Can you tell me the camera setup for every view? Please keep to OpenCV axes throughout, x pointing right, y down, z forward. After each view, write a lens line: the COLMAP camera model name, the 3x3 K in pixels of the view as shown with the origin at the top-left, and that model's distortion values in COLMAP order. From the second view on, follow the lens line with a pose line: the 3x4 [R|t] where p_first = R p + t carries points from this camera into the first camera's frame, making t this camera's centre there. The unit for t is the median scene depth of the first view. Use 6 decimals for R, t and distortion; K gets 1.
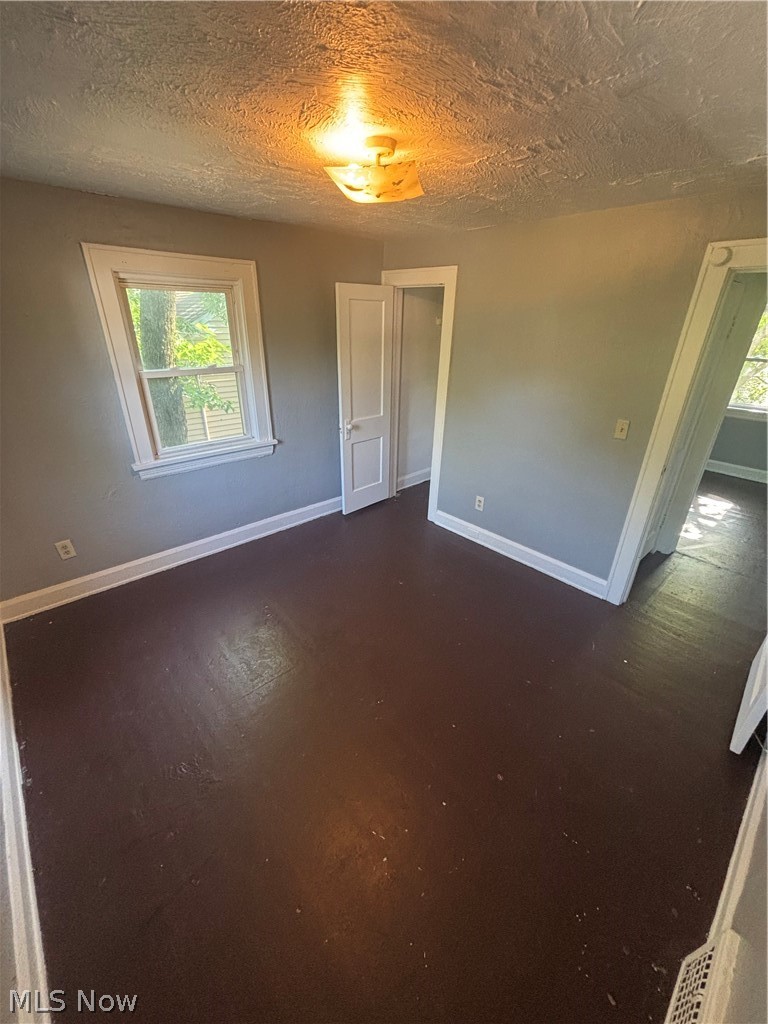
lens RADIAL K [[412.2, 0, 383.1], [0, 412.2, 512.4], [0, 0, 1]] dist [0.002019, 0.000148]
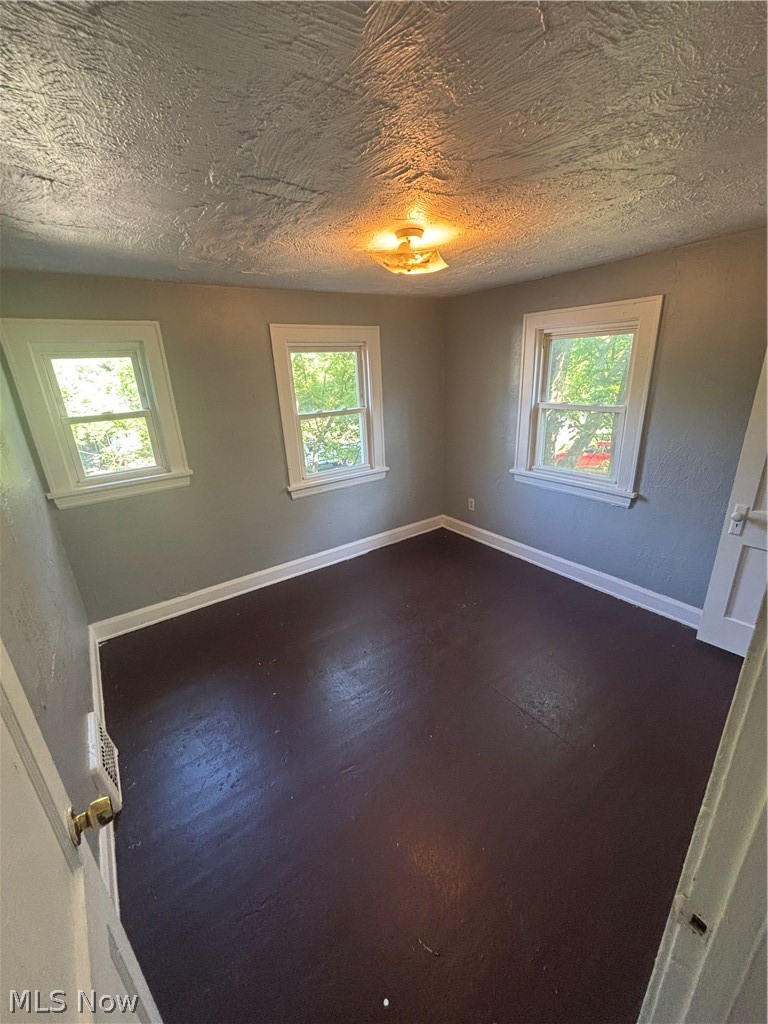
lens RADIAL K [[412.2, 0, 383.1], [0, 412.2, 512.4], [0, 0, 1]] dist [0.002019, 0.000148]
pose [[-0.125633, 0.318994, -0.939393, 0.647946], [-0.384635, 0.857170, 0.342513, -0.247165], [0.914479, 0.404354, 0.015007, 0.553177]]
